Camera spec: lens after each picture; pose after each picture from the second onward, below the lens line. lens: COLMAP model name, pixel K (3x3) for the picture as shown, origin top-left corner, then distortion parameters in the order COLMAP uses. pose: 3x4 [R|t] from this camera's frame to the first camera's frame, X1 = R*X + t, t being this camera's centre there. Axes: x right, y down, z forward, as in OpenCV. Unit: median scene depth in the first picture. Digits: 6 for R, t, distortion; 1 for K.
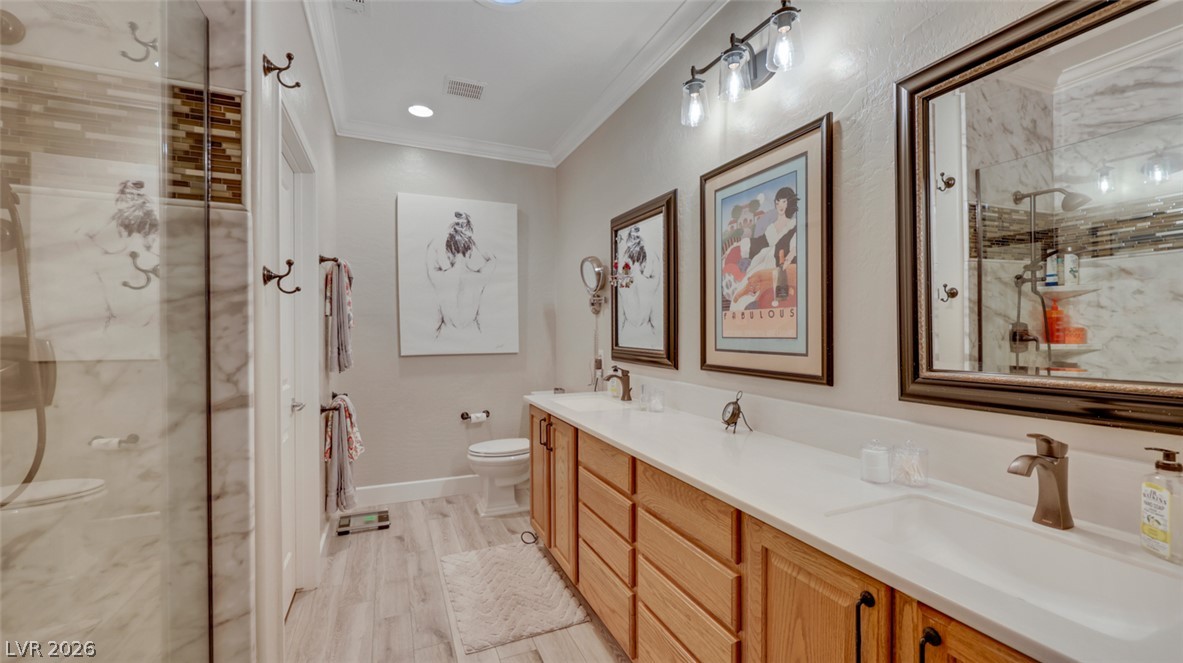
lens RADIAL K [[477.7, 0, 590.8], [0, 477.7, 333.7], [0, 0, 1]] dist [0.000204, -0.000102]
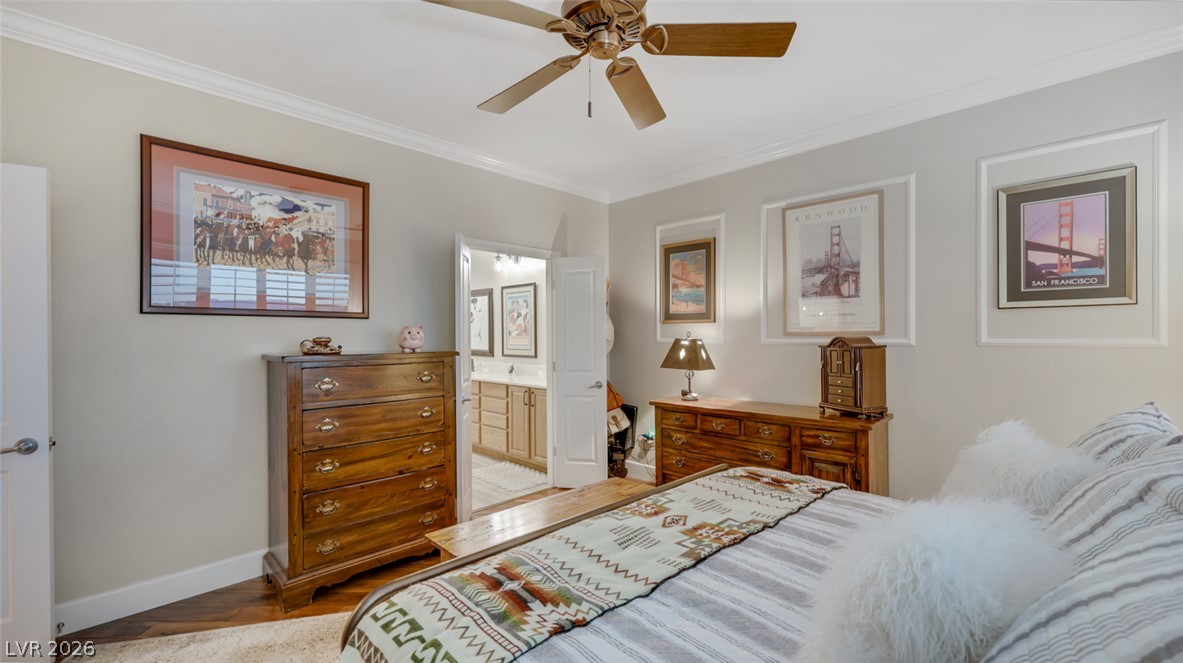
lens RADIAL K [[481.6, 0, 591.6], [0, 481.6, 334.9], [0, 0, 1]] dist [-0.000981, -0.000189]
pose [[0.931956, -0.005835, 0.362524, -0.322449], [0.007314, 0.999970, -0.002708, -0.041432], [-0.362497, 0.005175, 0.931970, -1.946104]]
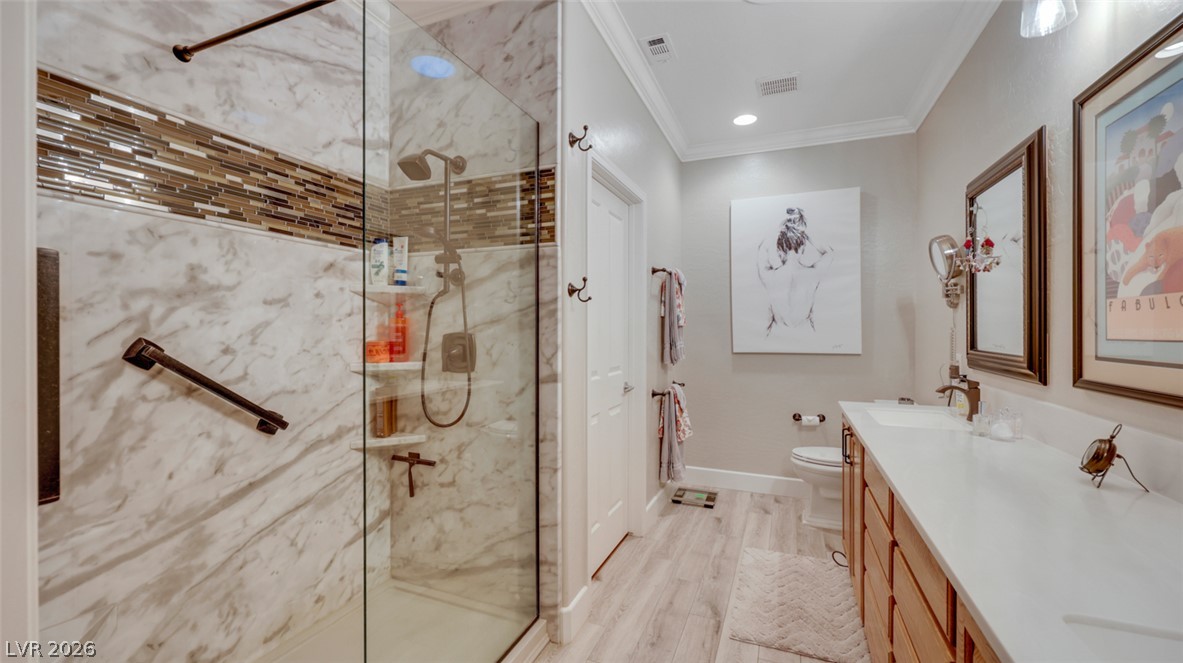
lens RADIAL K [[475.7, 0, 589.7], [0, 475.7, 330.6], [0, 0, 1]] dist [-0.000776, 0.000196]
pose [[0.697257, 0.002100, -0.716818, 0.255783], [-0.004485, 0.999989, -0.001433, -0.000228], [0.716807, 0.004214, 0.697259, 0.047627]]
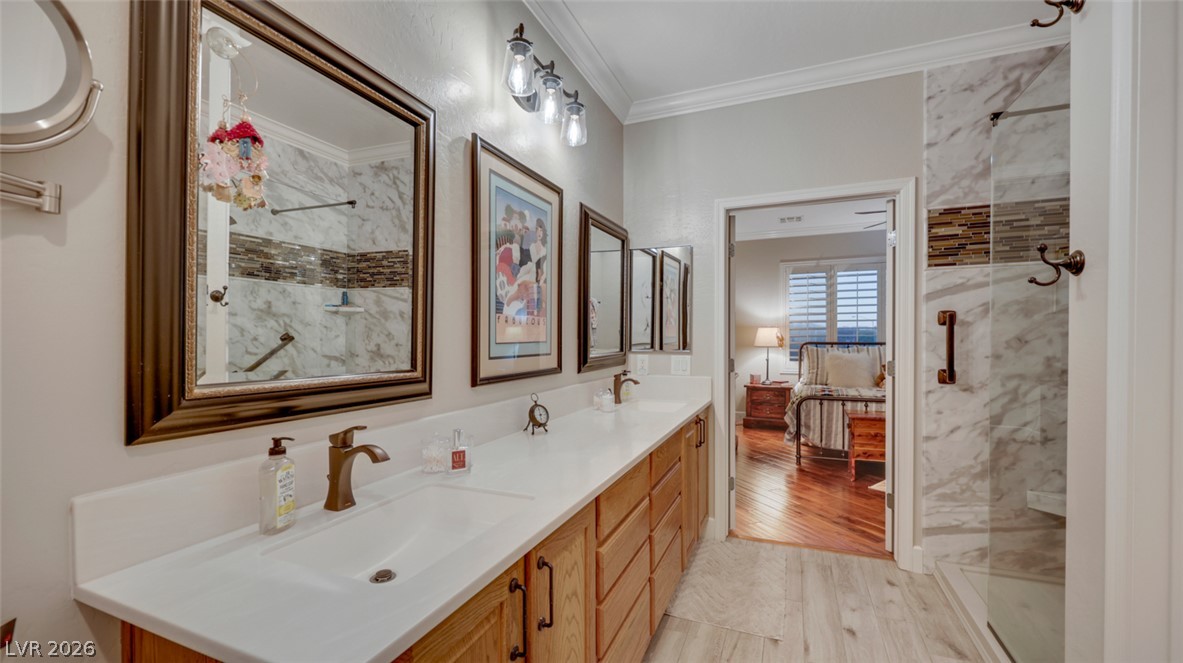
lens RADIAL K [[481.6, 0, 591.6], [0, 481.6, 334.9], [0, 0, 1]] dist [-0.000981, -0.000189]
pose [[-0.696859, -0.004461, 0.717195, -0.496869], [0.001014, 0.999974, 0.007205, -0.014516], [-0.717208, 0.005748, -0.696836, 1.532919]]
